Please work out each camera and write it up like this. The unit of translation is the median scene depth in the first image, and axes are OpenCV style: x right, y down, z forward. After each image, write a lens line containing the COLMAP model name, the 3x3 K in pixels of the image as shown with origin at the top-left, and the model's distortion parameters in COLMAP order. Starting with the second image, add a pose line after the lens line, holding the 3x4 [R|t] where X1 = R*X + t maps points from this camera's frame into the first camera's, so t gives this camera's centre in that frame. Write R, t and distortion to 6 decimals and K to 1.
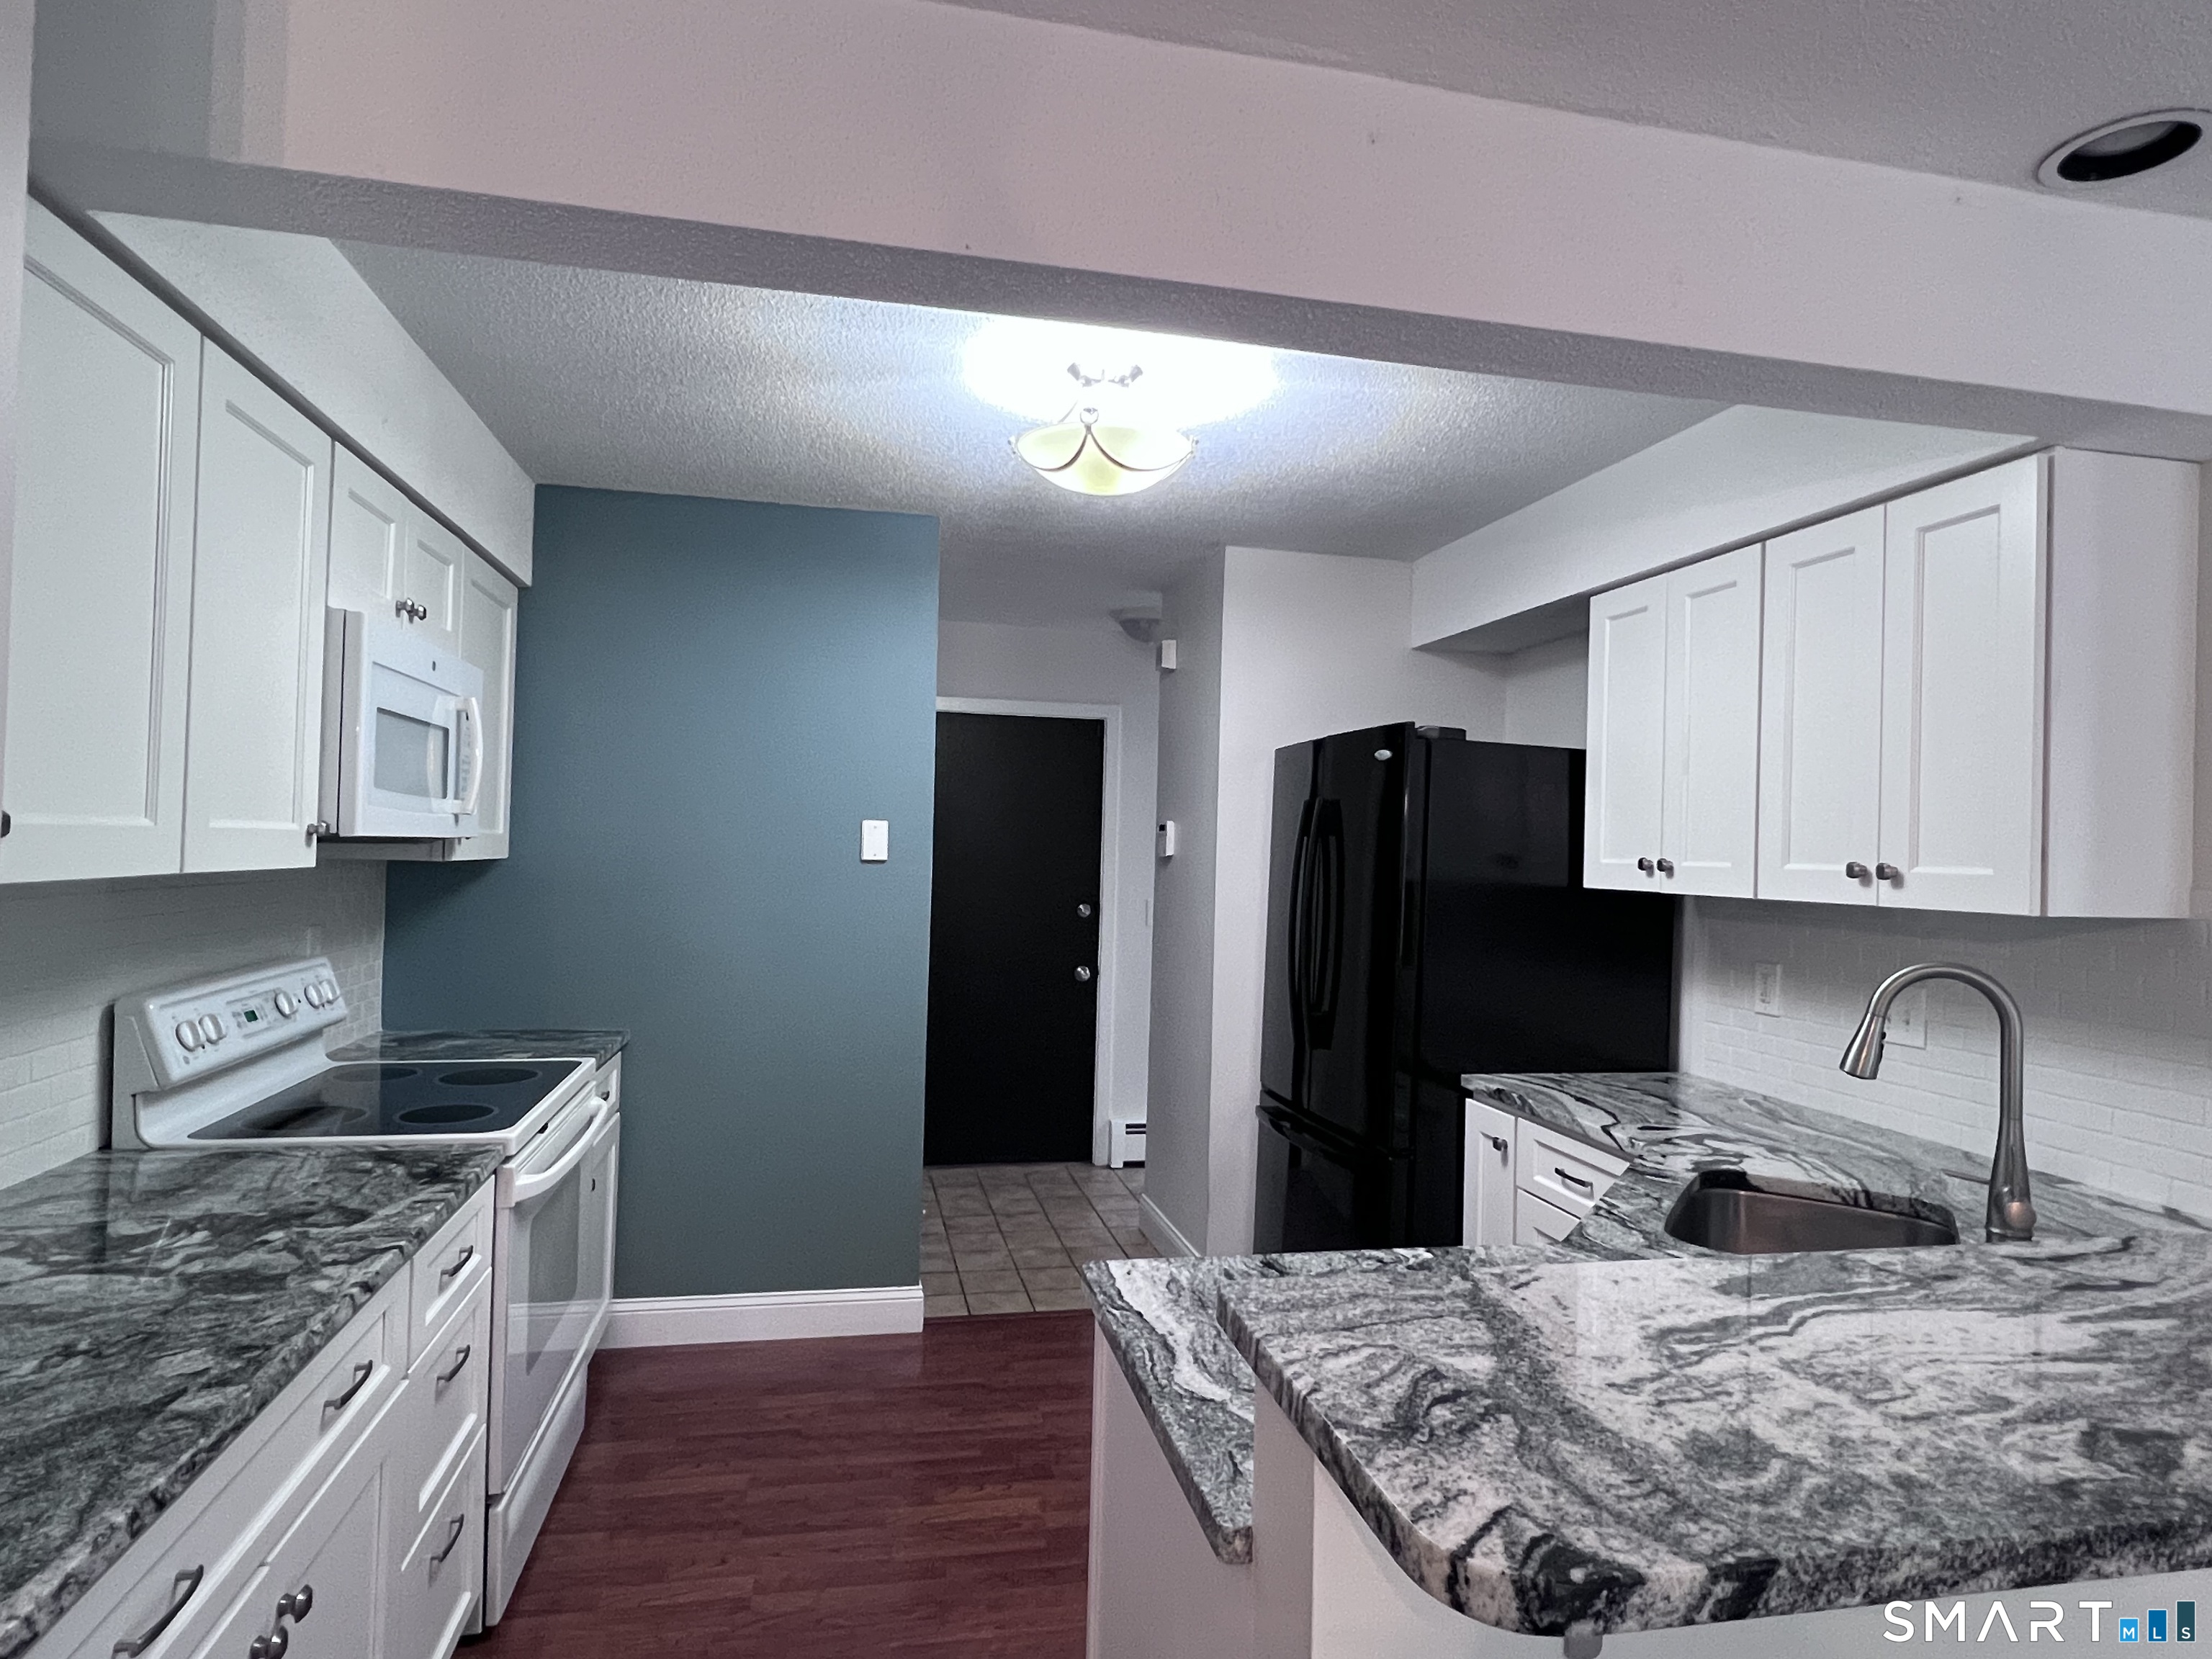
lens RADIAL K [[1231.6, 0, 1106.0], [0, 1231.6, 829.5], [0, 0, 1]] dist [0.000718, 0.000454]
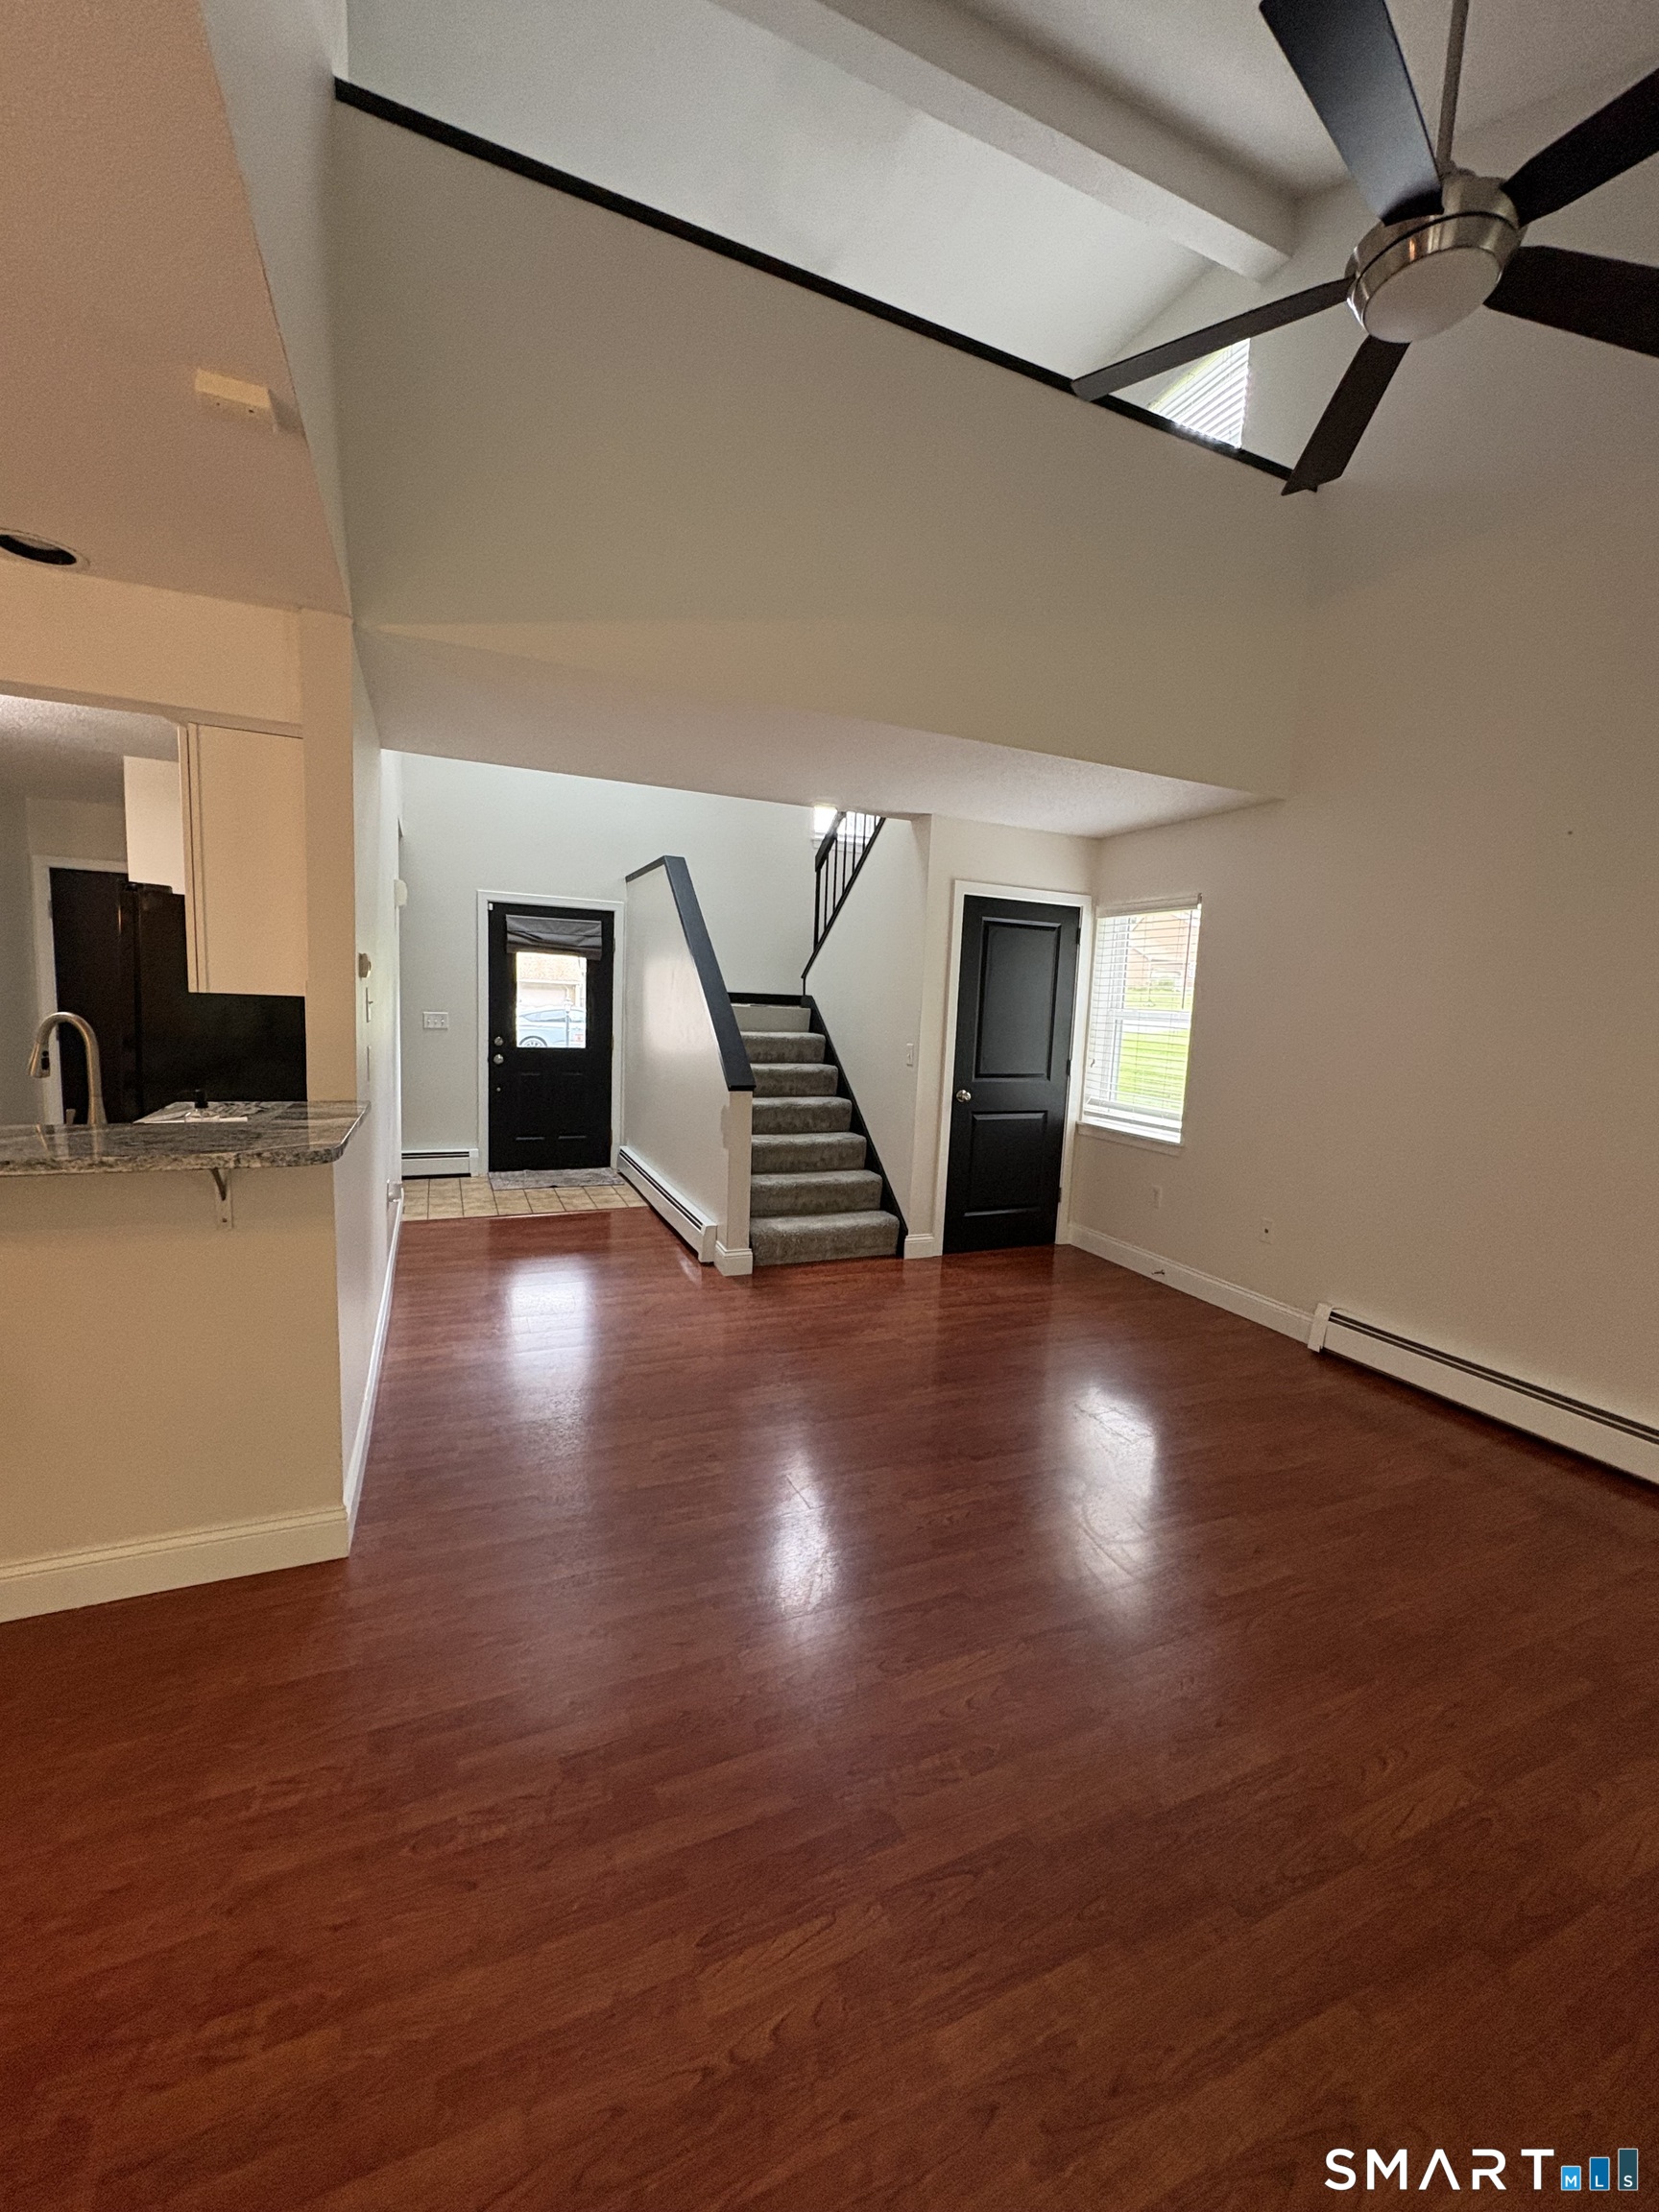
lens RADIAL K [[876.6, 0, 831.8], [0, 876.6, 1103.9], [0, 0, 1]] dist [-0.000226, 0.000734]
pose [[0.980386, 0.002425, 0.197073, 1.083652], [-0.029133, 0.990723, 0.132739, 0.041875], [-0.194923, -0.135877, 0.971361, -0.371656]]
